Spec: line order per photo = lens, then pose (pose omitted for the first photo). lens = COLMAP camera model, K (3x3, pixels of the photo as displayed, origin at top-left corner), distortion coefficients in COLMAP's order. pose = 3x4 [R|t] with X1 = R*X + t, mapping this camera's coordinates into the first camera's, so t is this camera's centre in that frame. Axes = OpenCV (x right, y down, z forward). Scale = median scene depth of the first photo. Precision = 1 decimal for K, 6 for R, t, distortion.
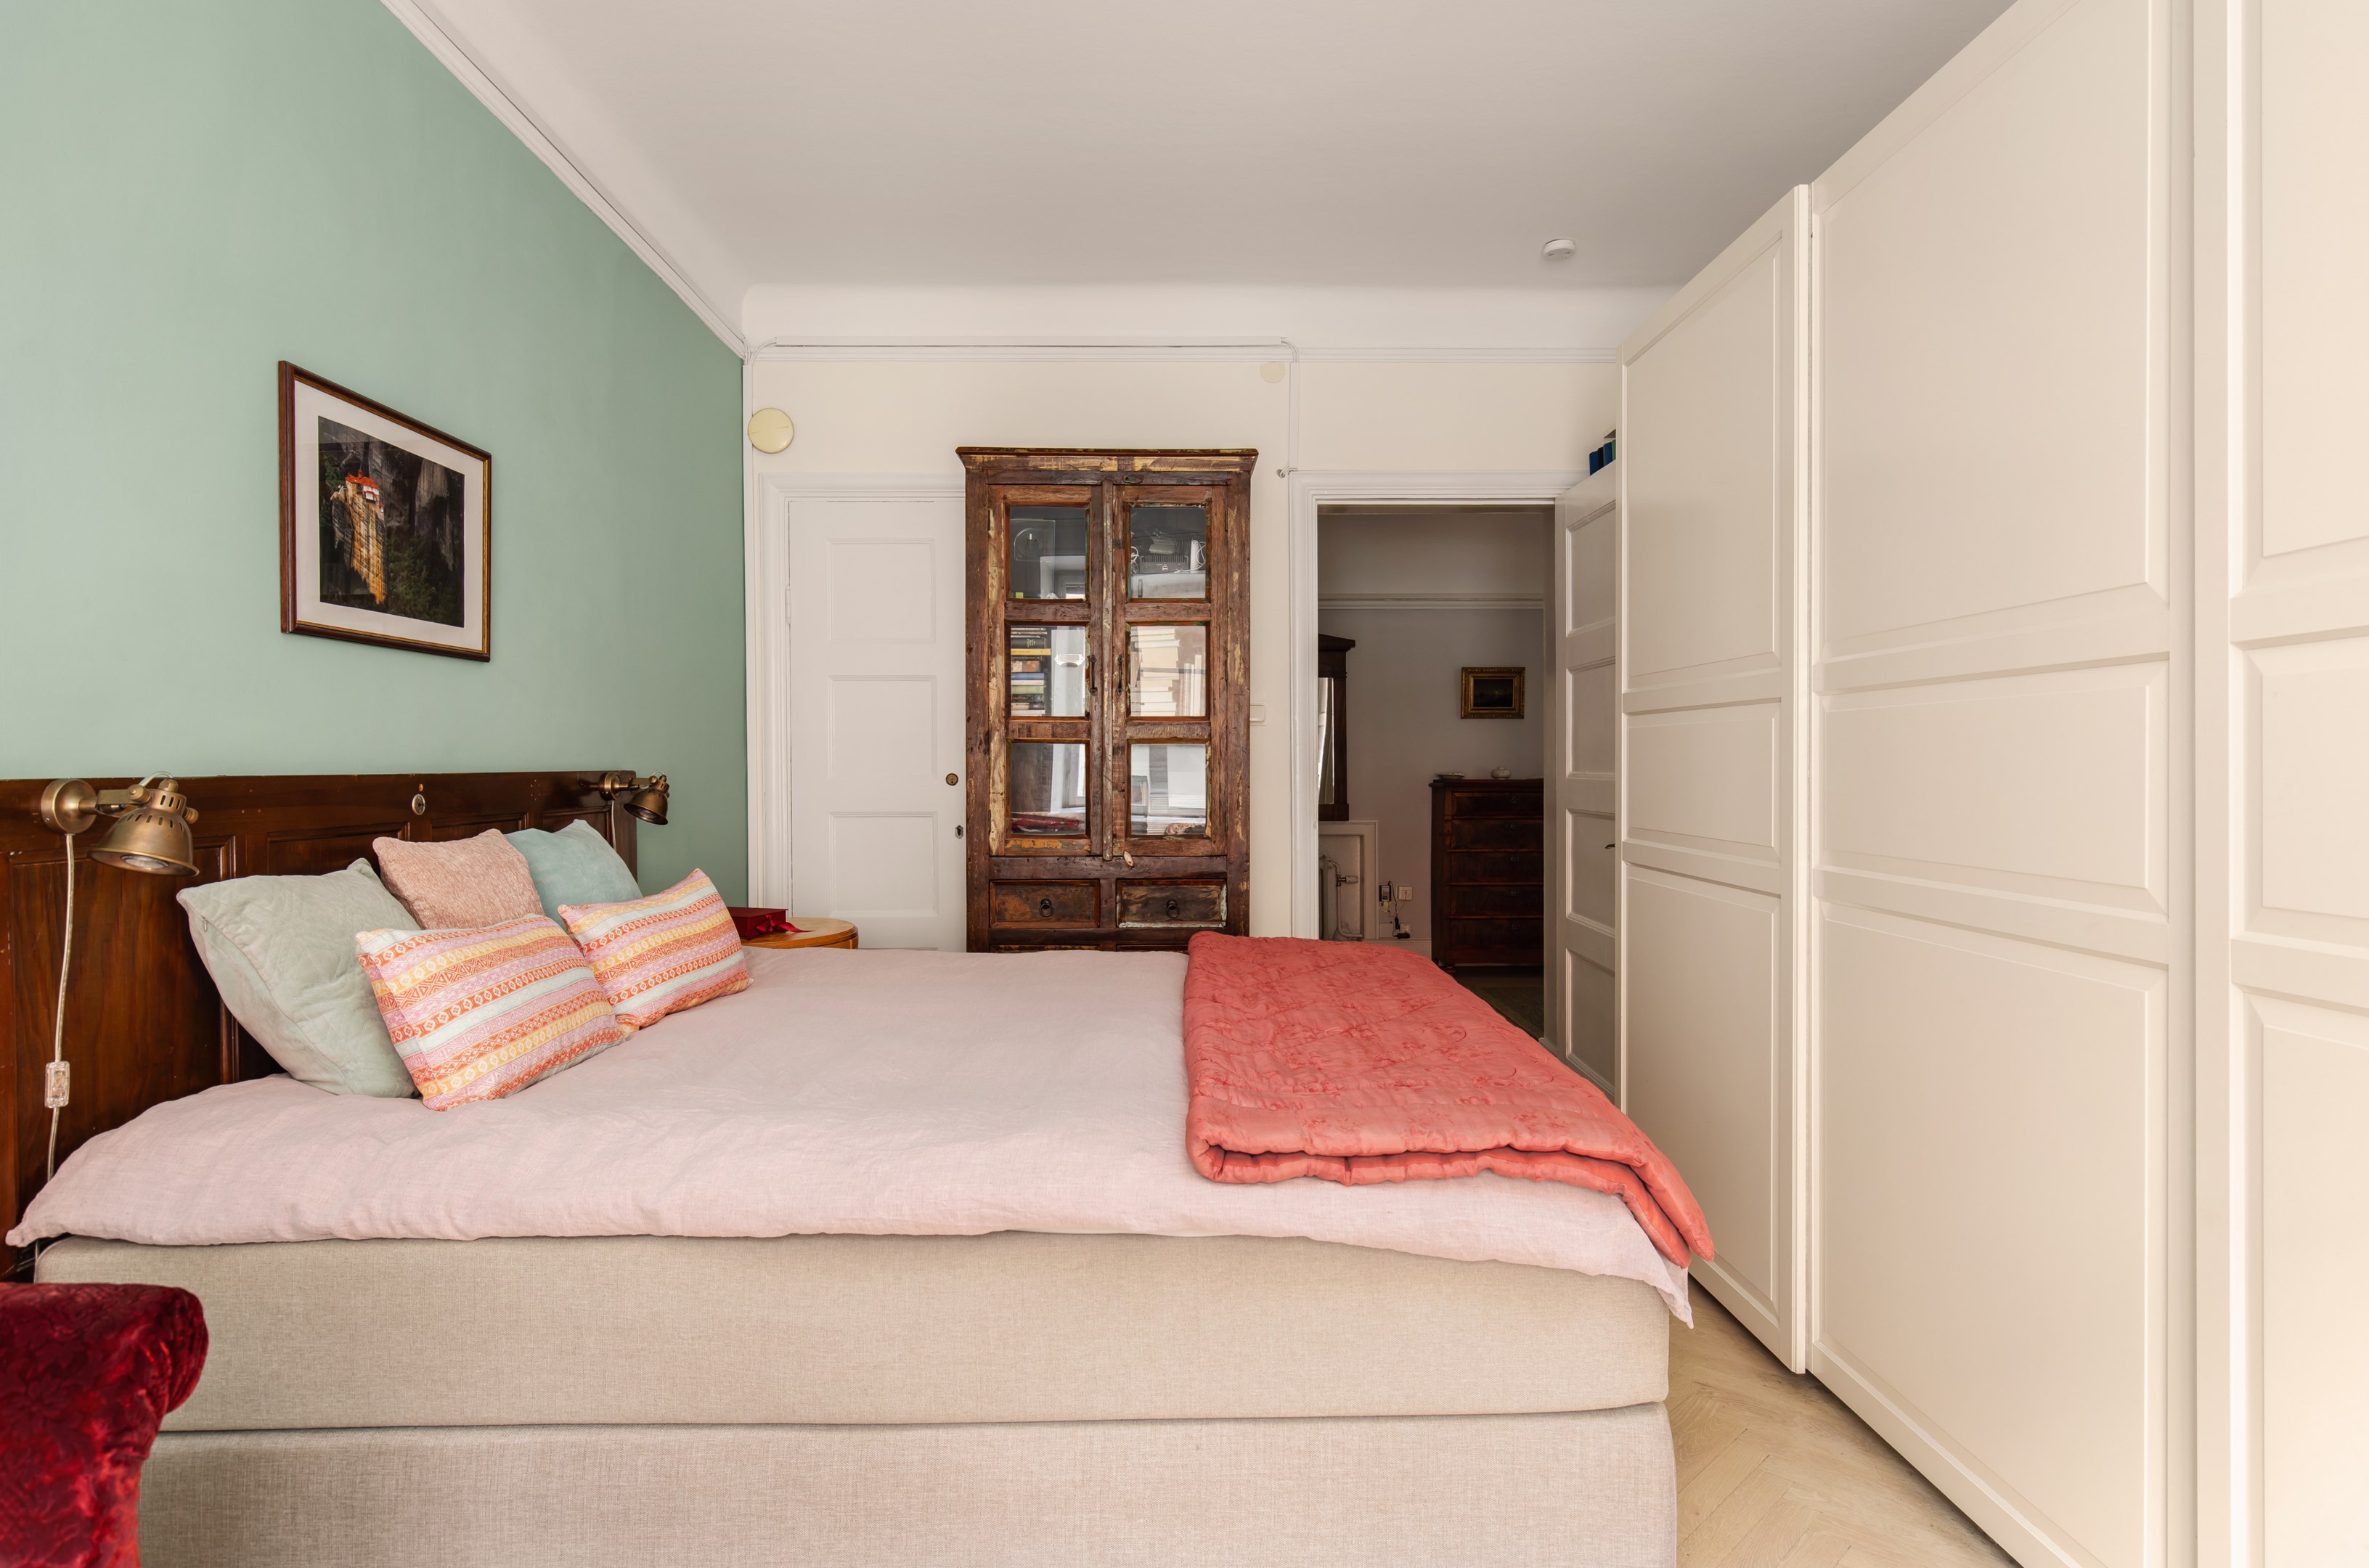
lens RADIAL K [[1367.4, 0, 1184.5], [0, 1367.4, 784.0], [0, 0, 1]] dist [-0.000295, -0.000082]
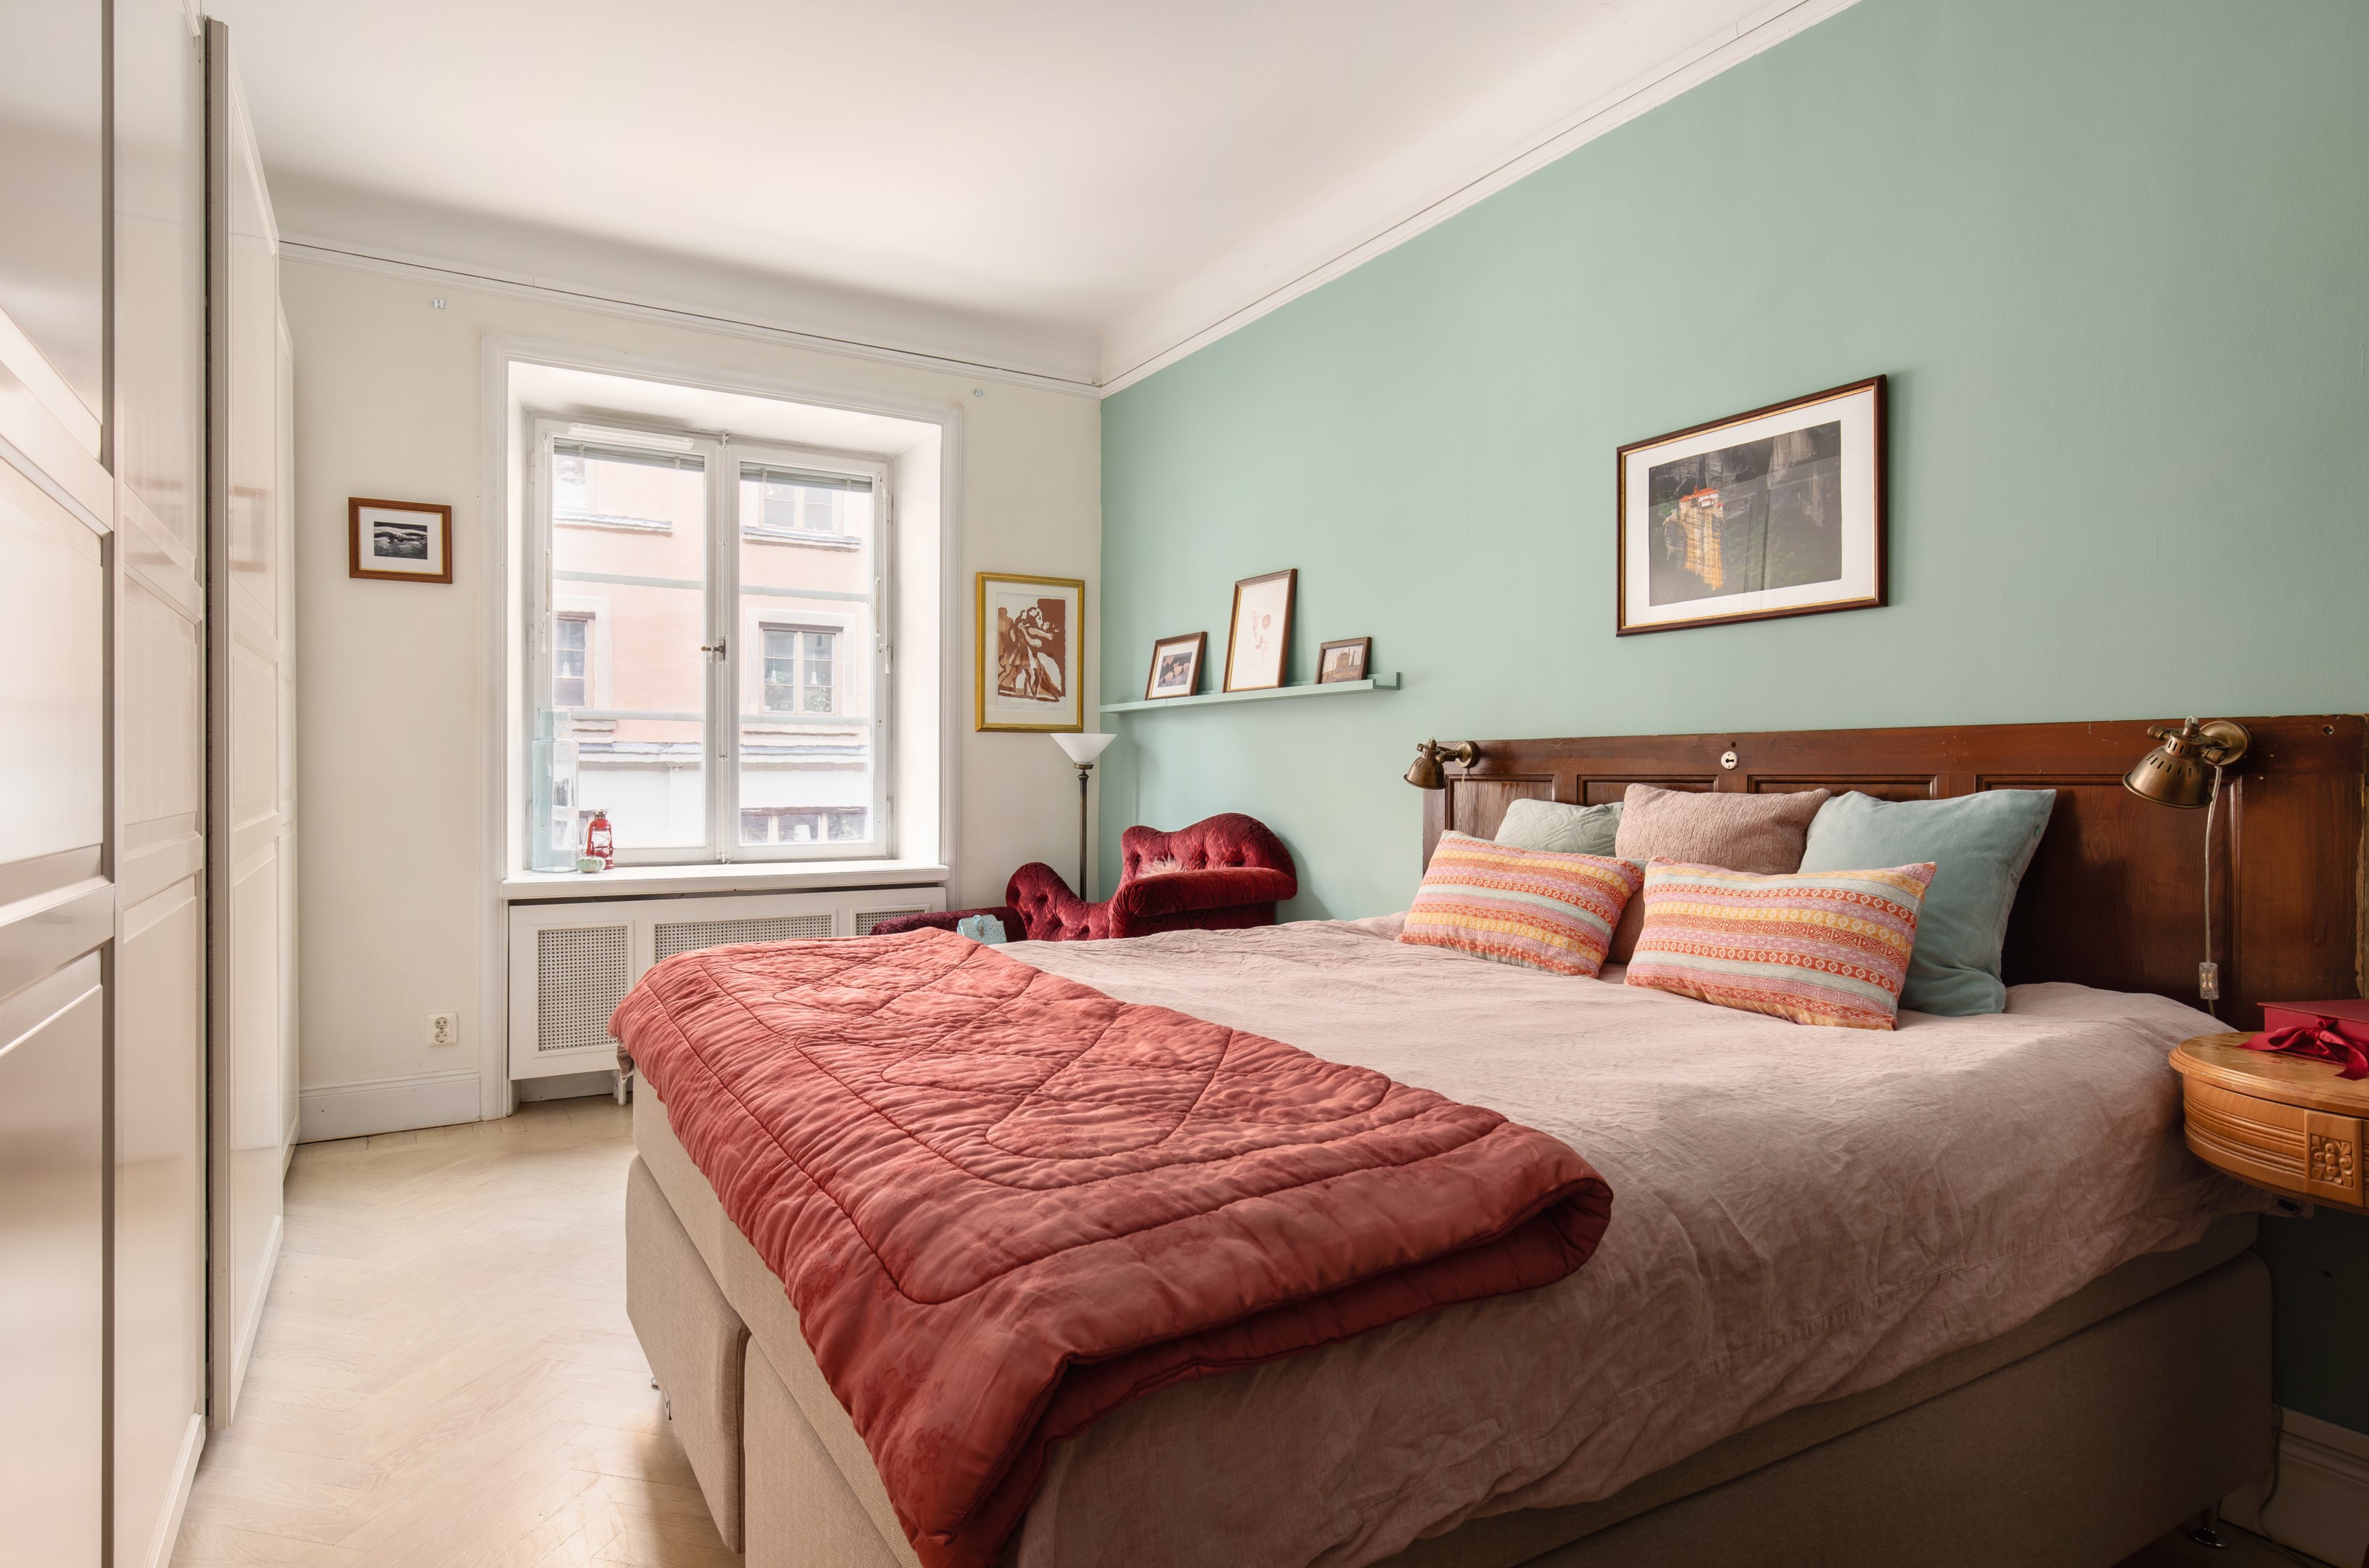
lens RADIAL K [[1367.4, 0, 1184.5], [0, 1367.4, 784.0], [0, 0, 1]] dist [-0.000295, -0.000082]
pose [[-0.855628, 0.003773, -0.517577, 0.420898], [-0.004630, 0.999878, 0.014943, 0.020383], [0.517570, 0.015182, -0.855506, 1.799699]]
